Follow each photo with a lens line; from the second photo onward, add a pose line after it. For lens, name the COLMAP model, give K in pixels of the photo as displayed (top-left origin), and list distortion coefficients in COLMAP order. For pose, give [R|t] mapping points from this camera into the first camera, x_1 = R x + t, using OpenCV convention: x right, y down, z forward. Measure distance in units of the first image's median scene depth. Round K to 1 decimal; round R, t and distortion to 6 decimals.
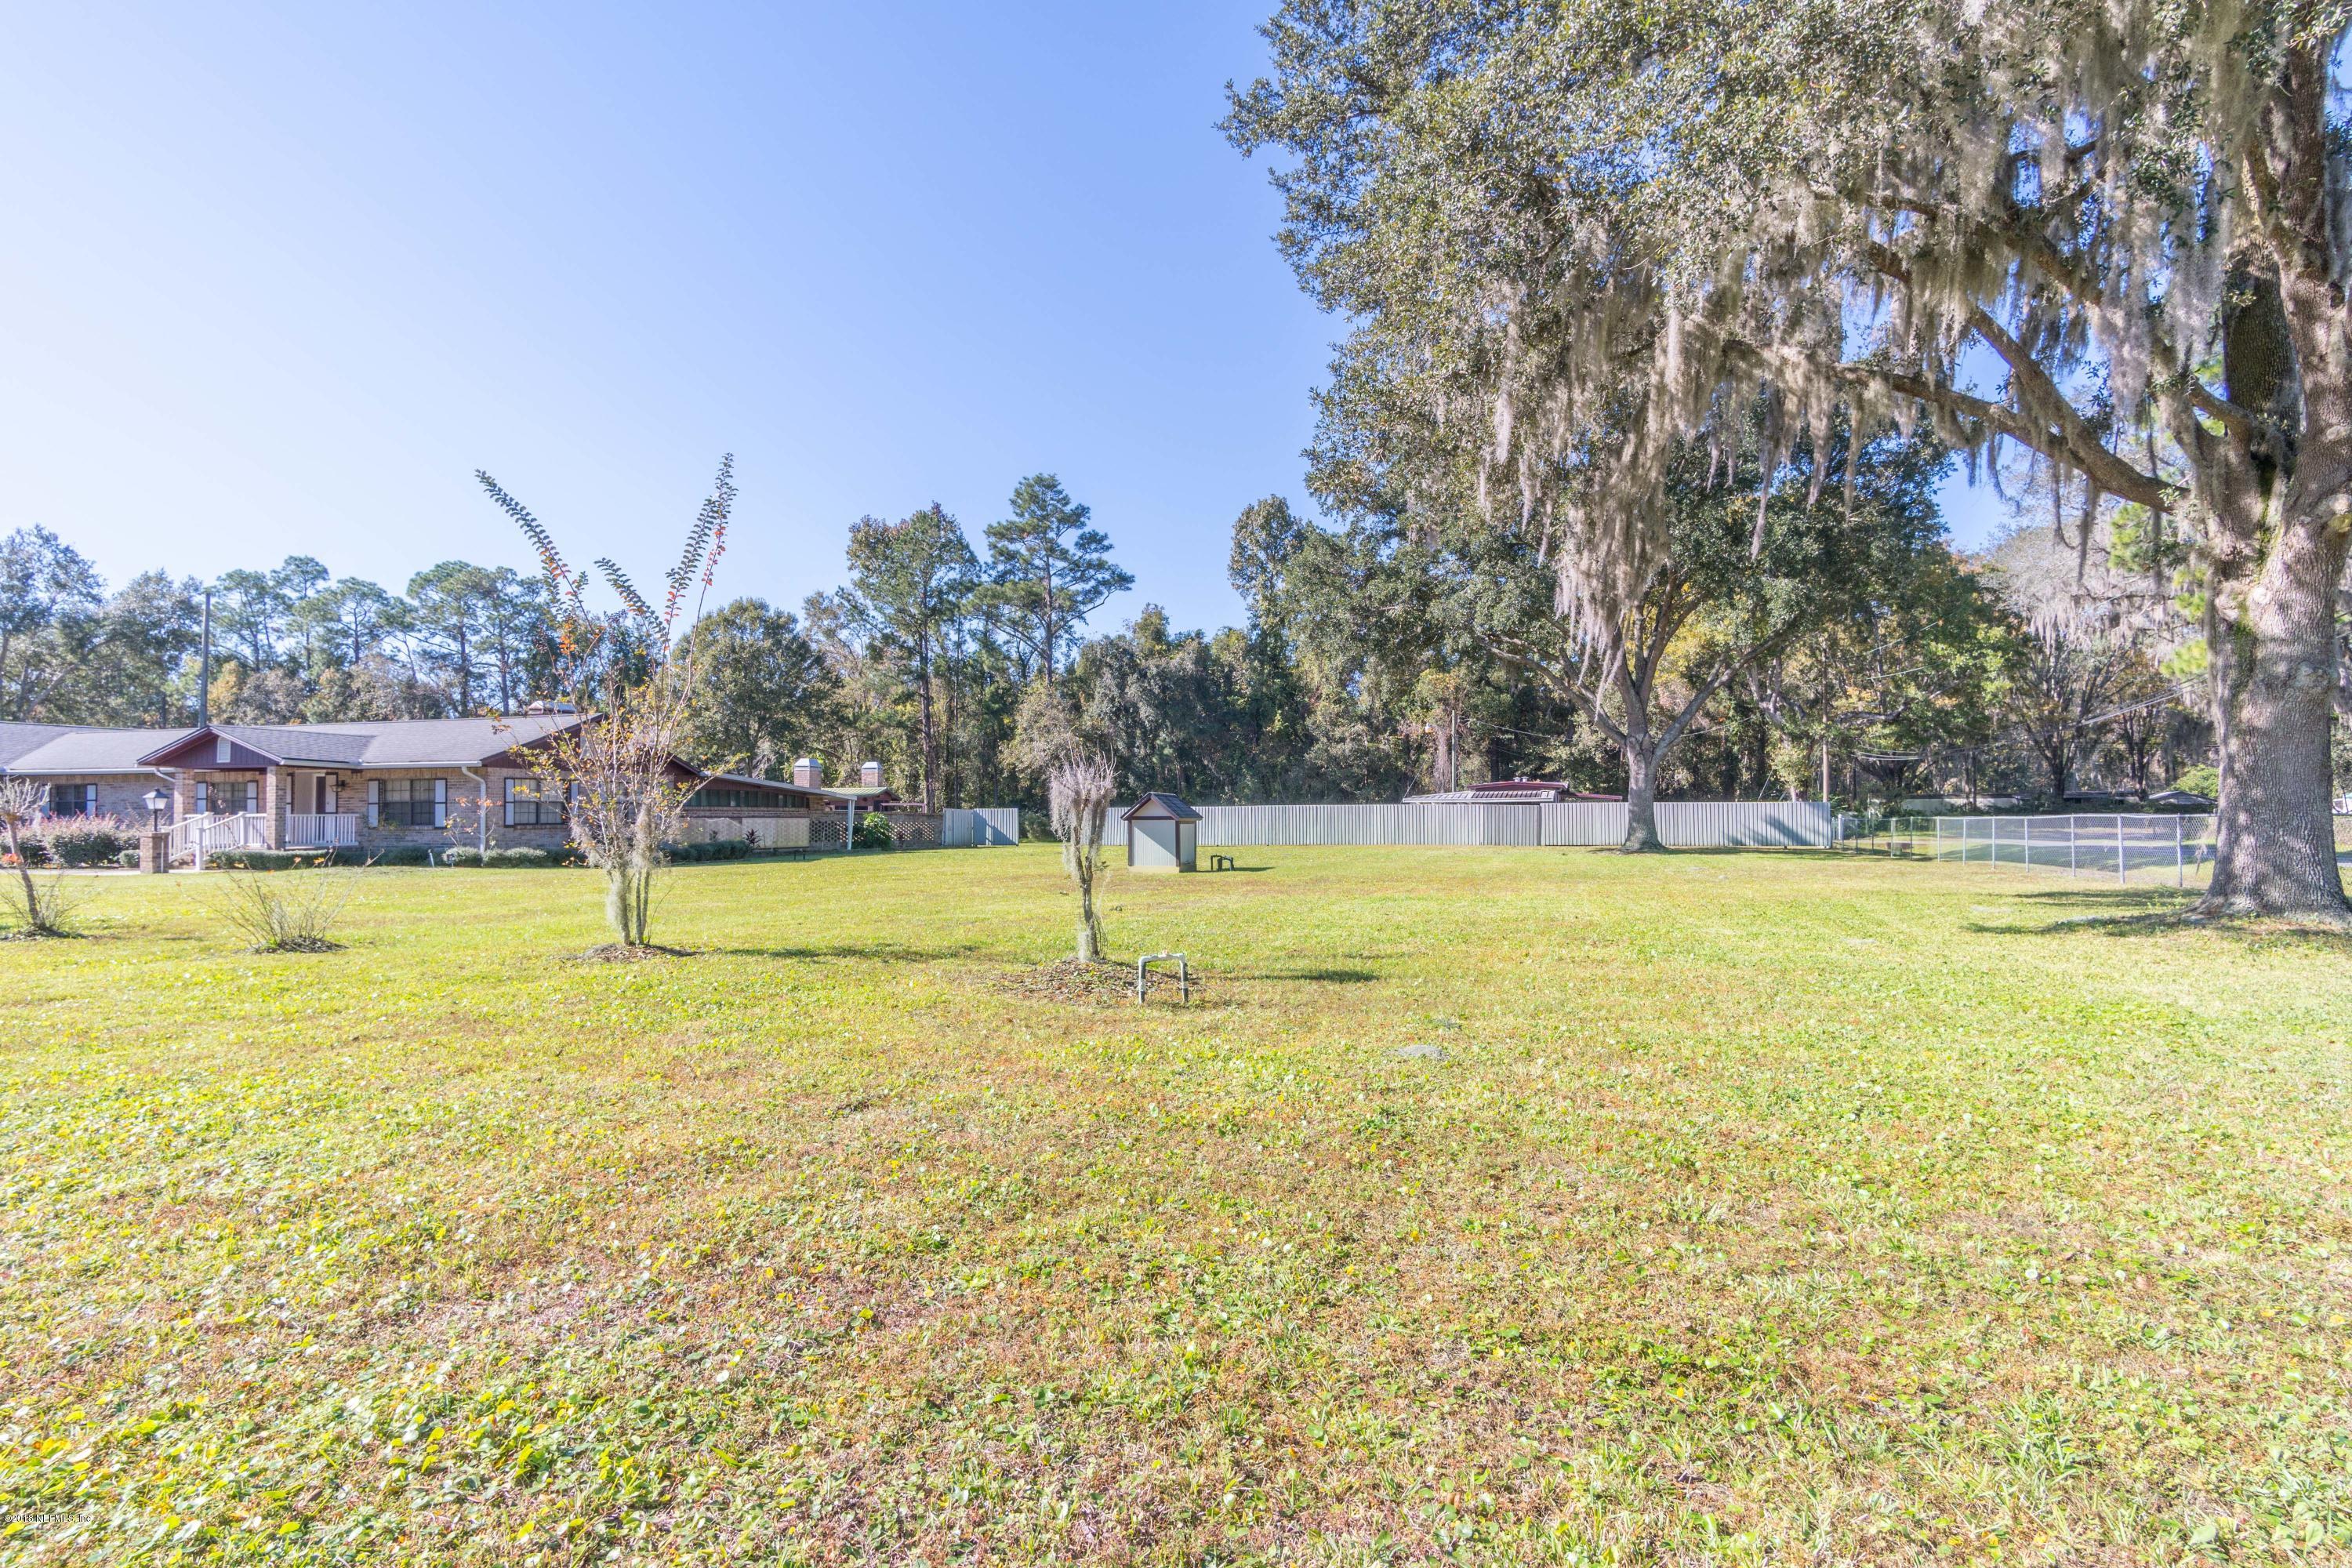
lens RADIAL K [[1240.7, 0, 1179.4], [0, 1240.7, 781.9], [0, 0, 1]] dist [0.003933, 0.002950]
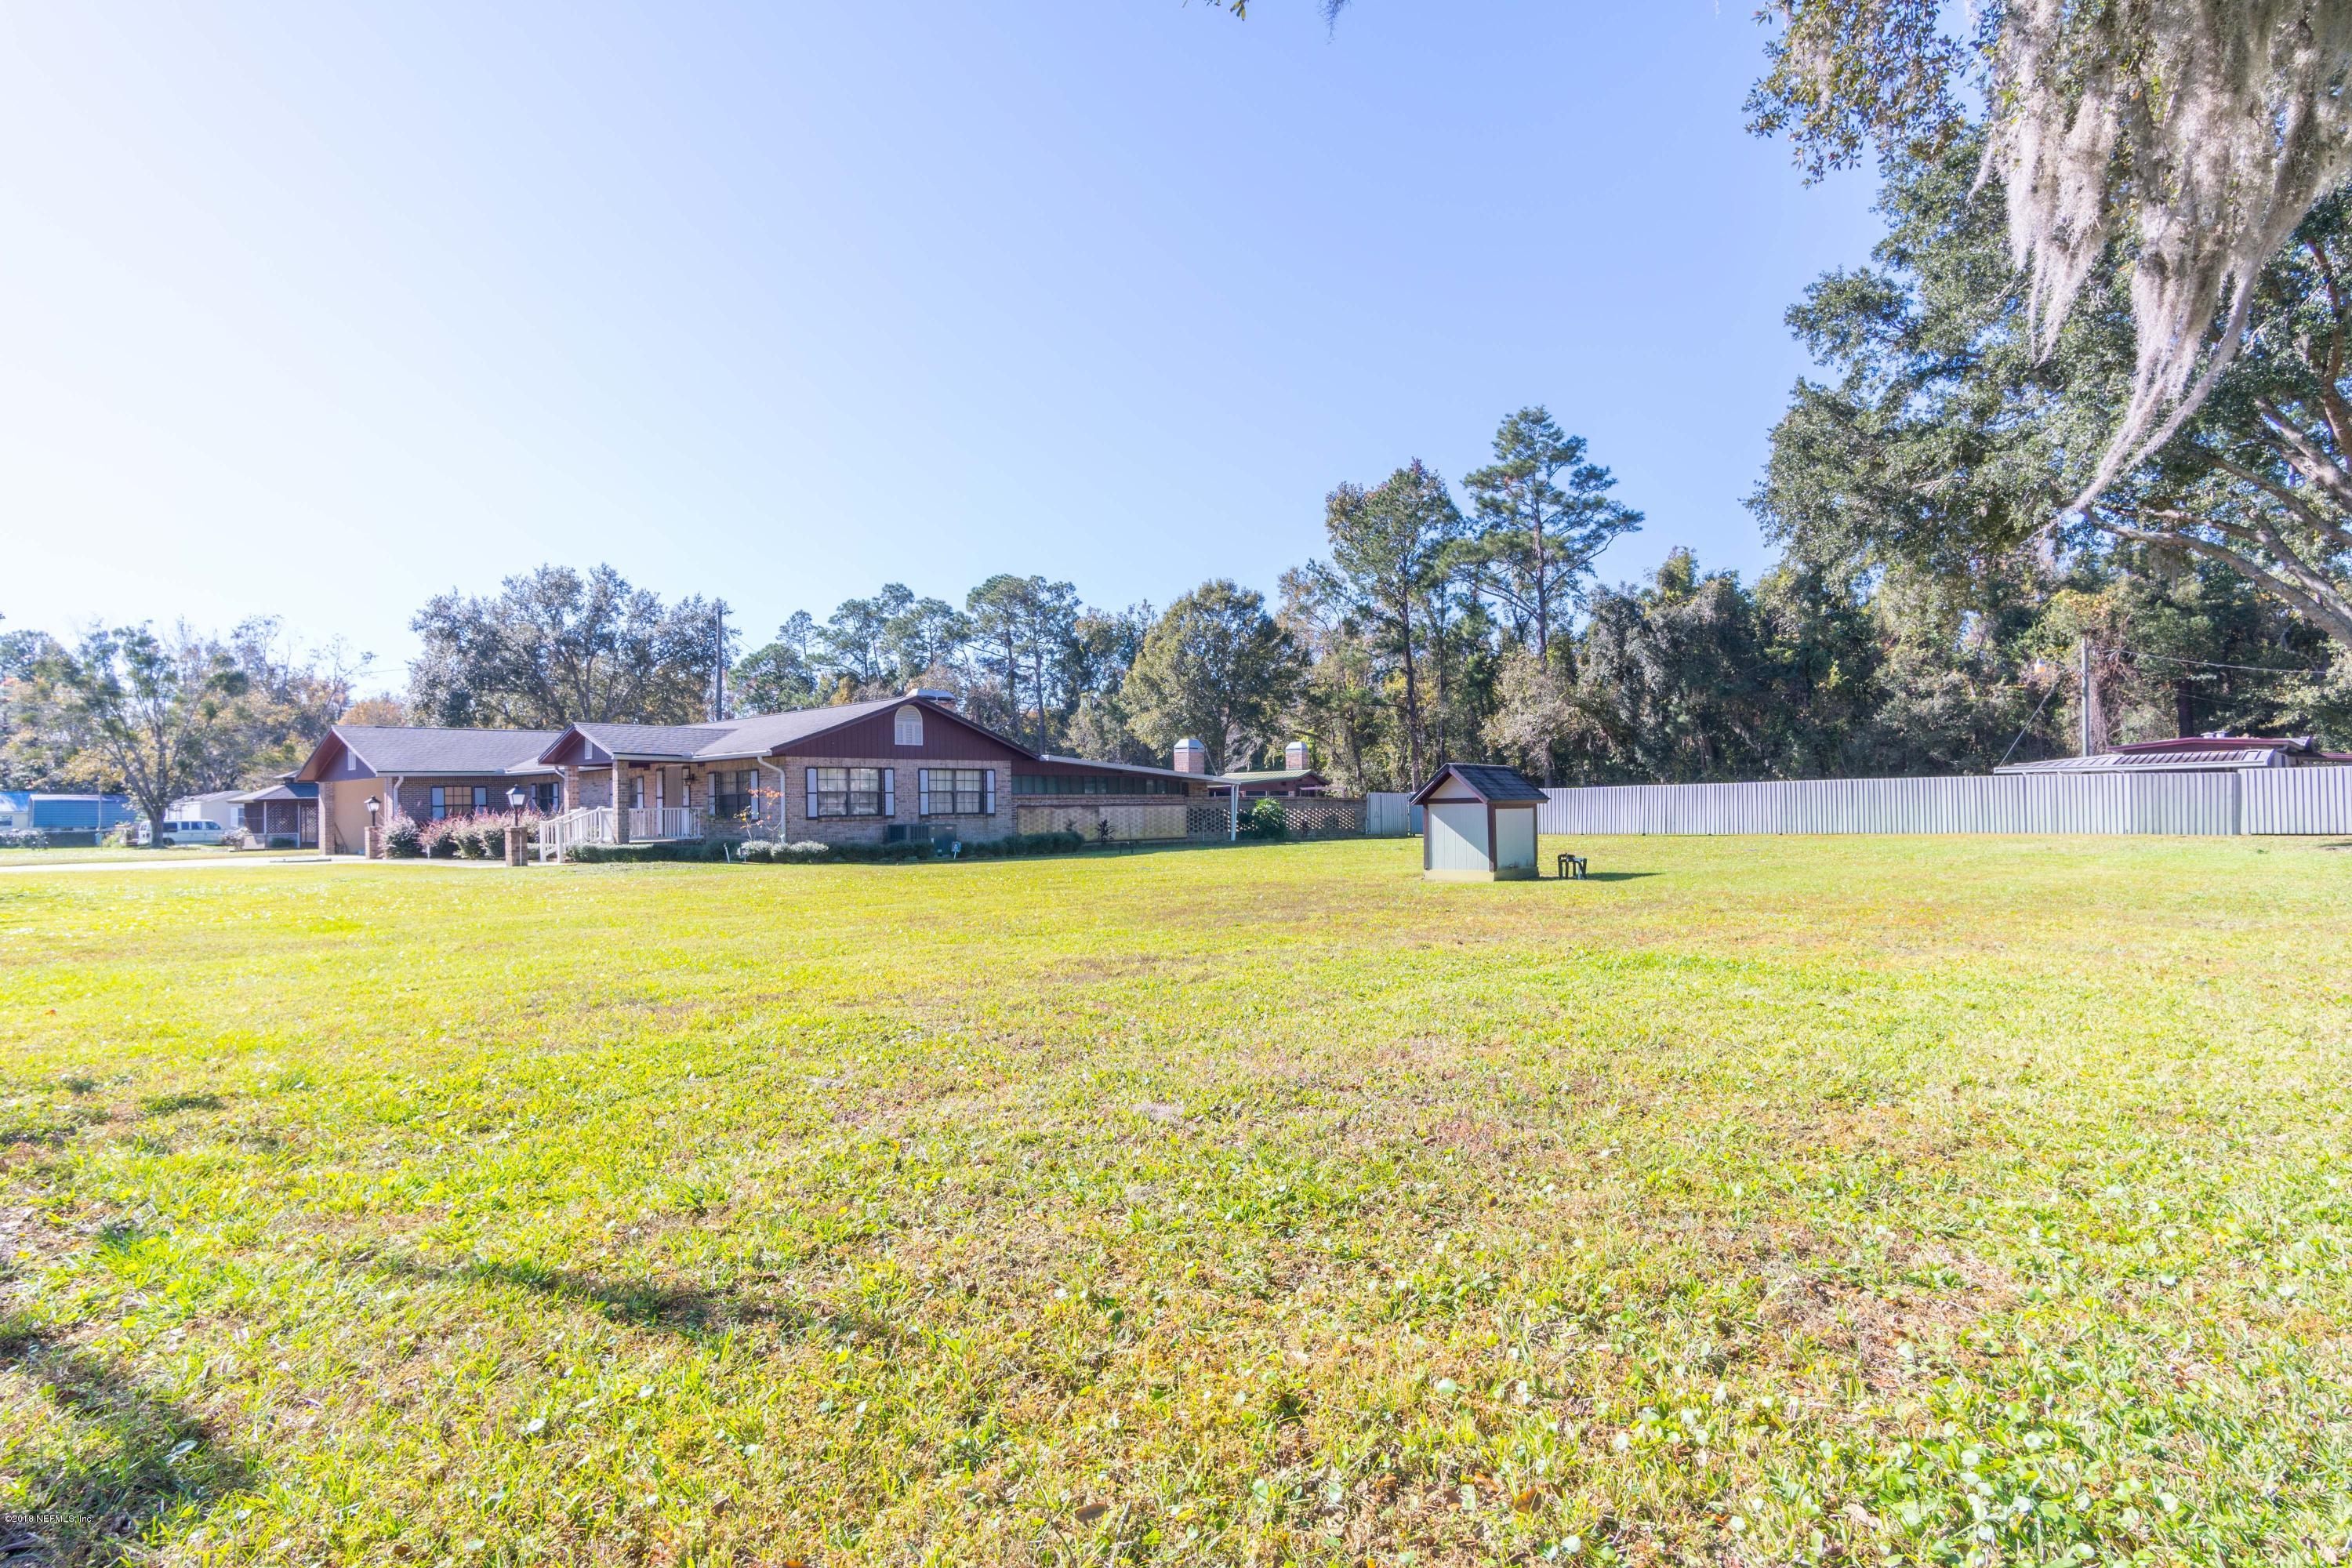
lens RADIAL K [[1240.7, 0, 1177.4], [0, 1240.7, 784.5], [0, 0, 1]] dist [0.003933, 0.002950]
pose [[0.897691, -0.018851, -0.440222, 0.052234], [0.025131, 0.999649, 0.008441, 0.003578], [0.439908, -0.018641, 0.897849, 0.112655]]
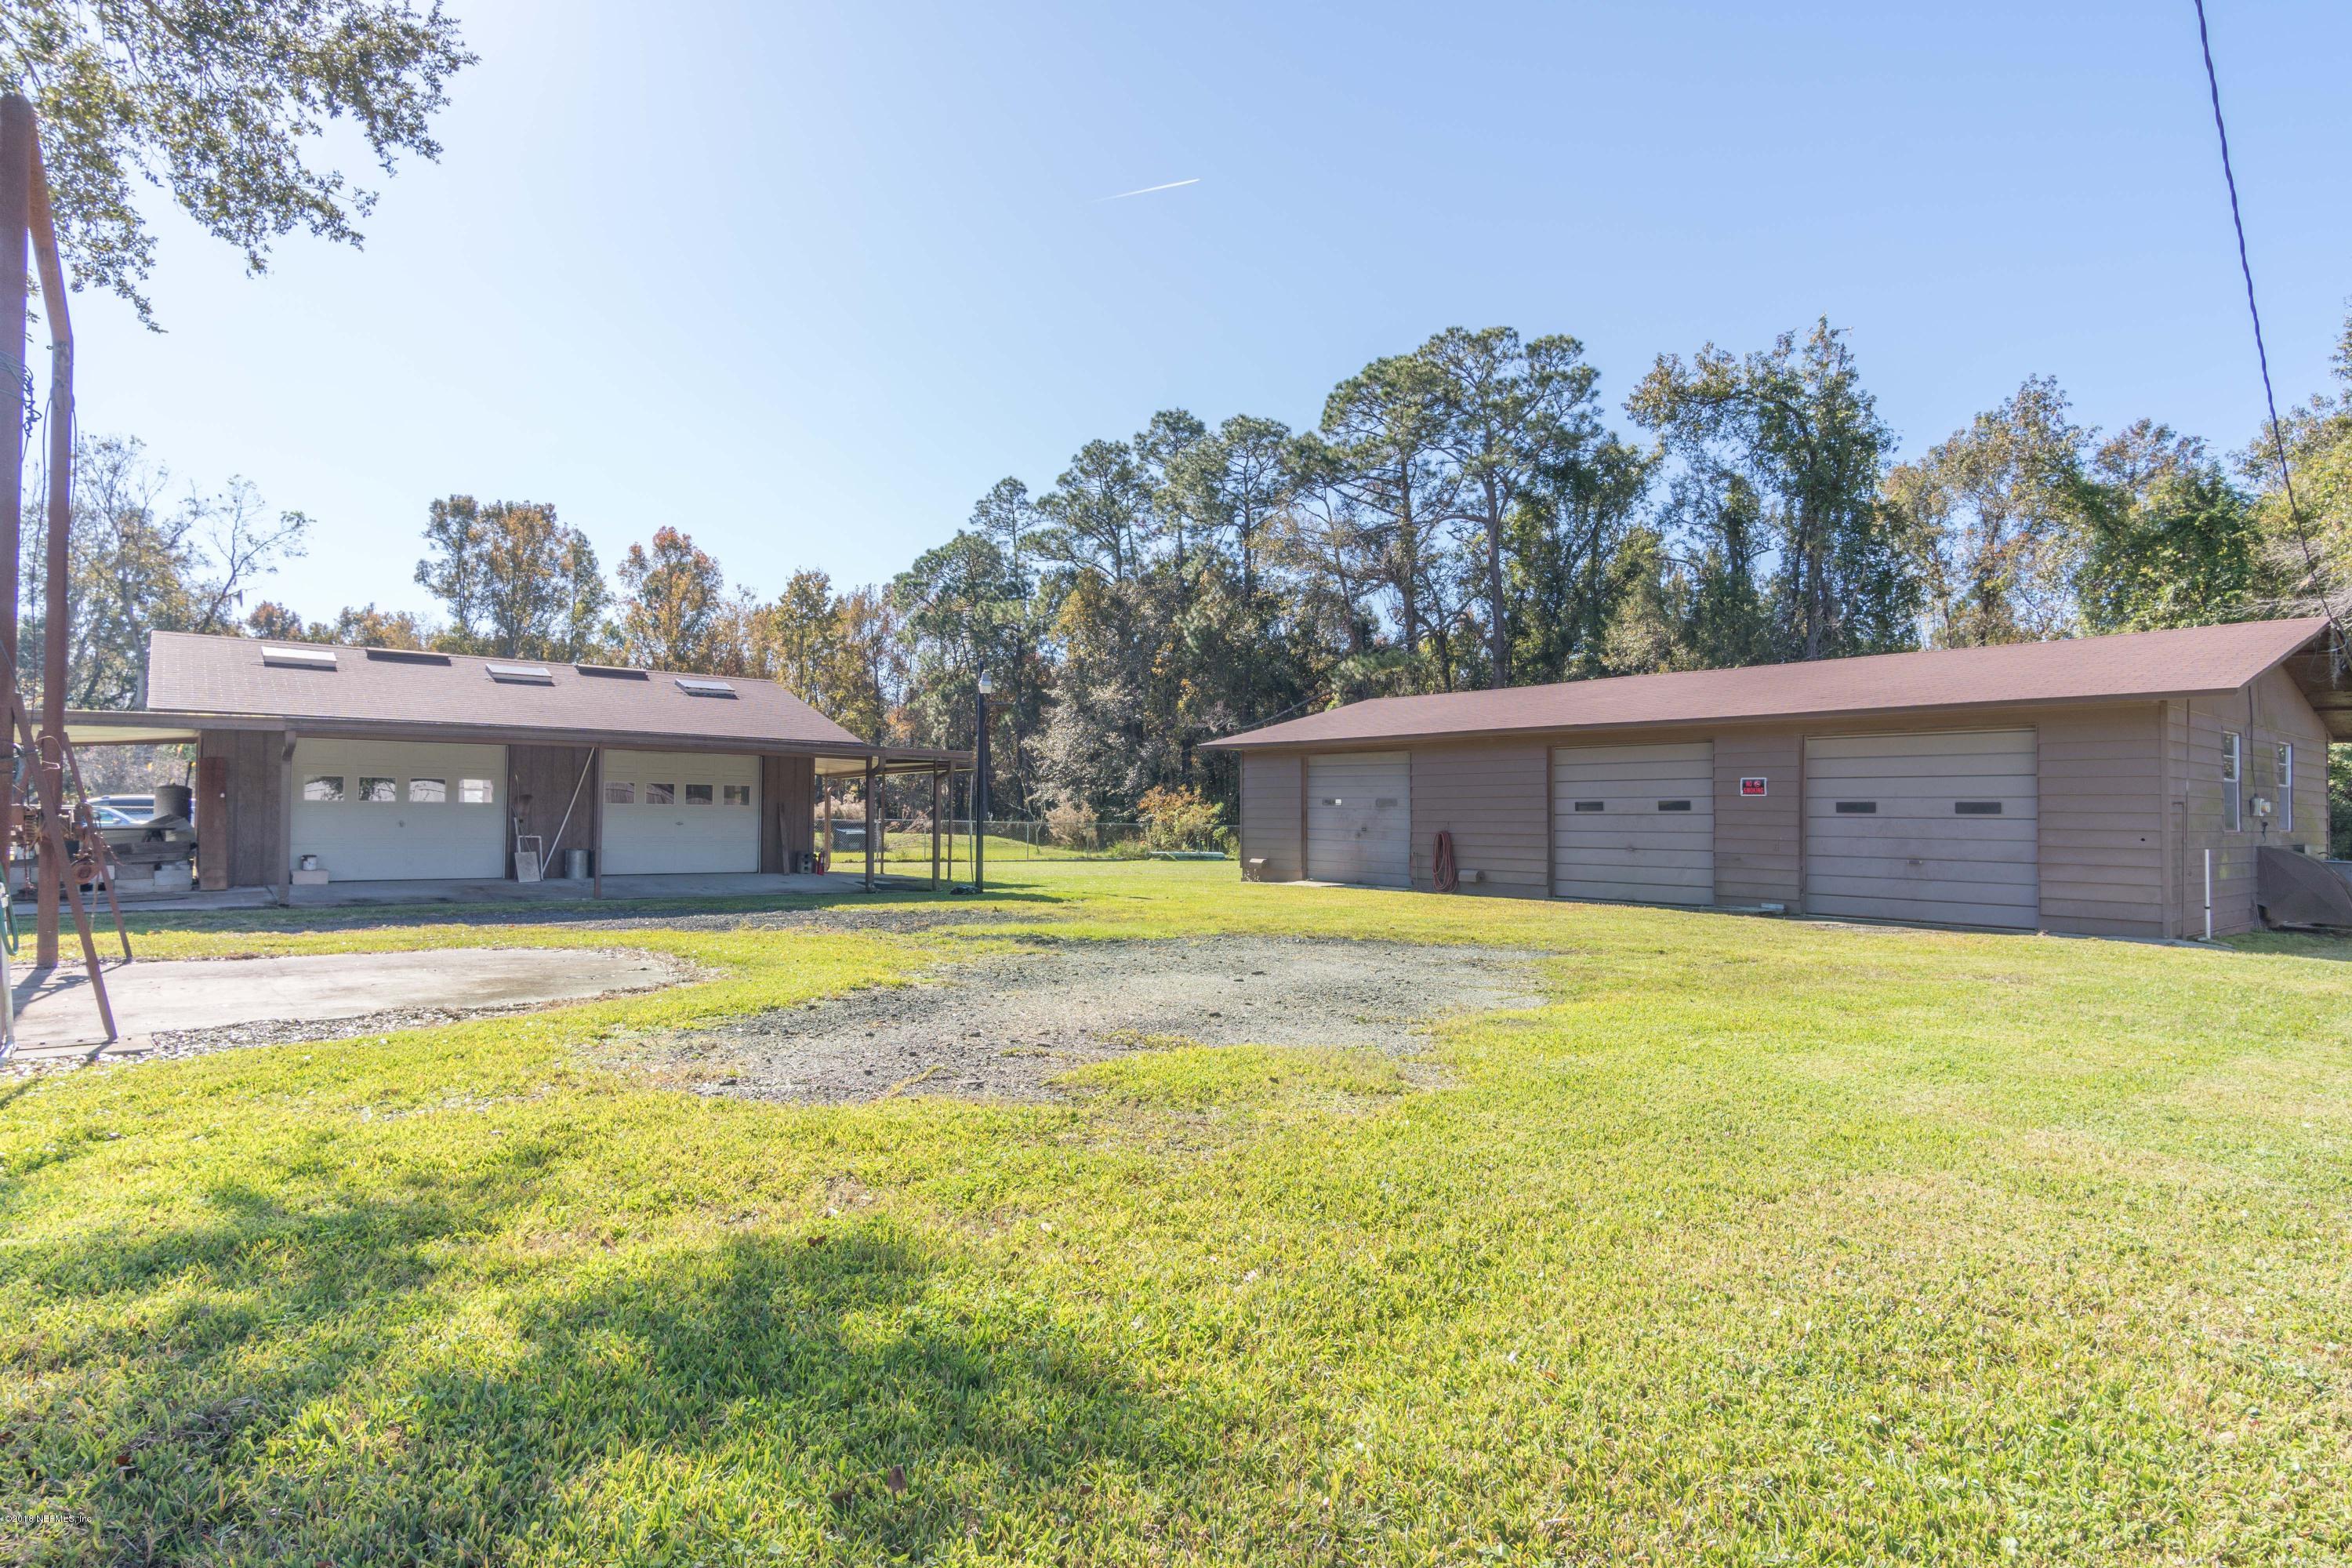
lens RADIAL K [[1240.7, 0, 1176.6], [0, 1240.7, 785.8], [0, 0, 1]] dist [0.003933, 0.002950]
pose [[0.827408, -0.000432, -0.561601, -0.492809], [0.002208, 0.999994, 0.002484, 0.024821], [0.561597, -0.003295, 0.827405, 0.672759]]
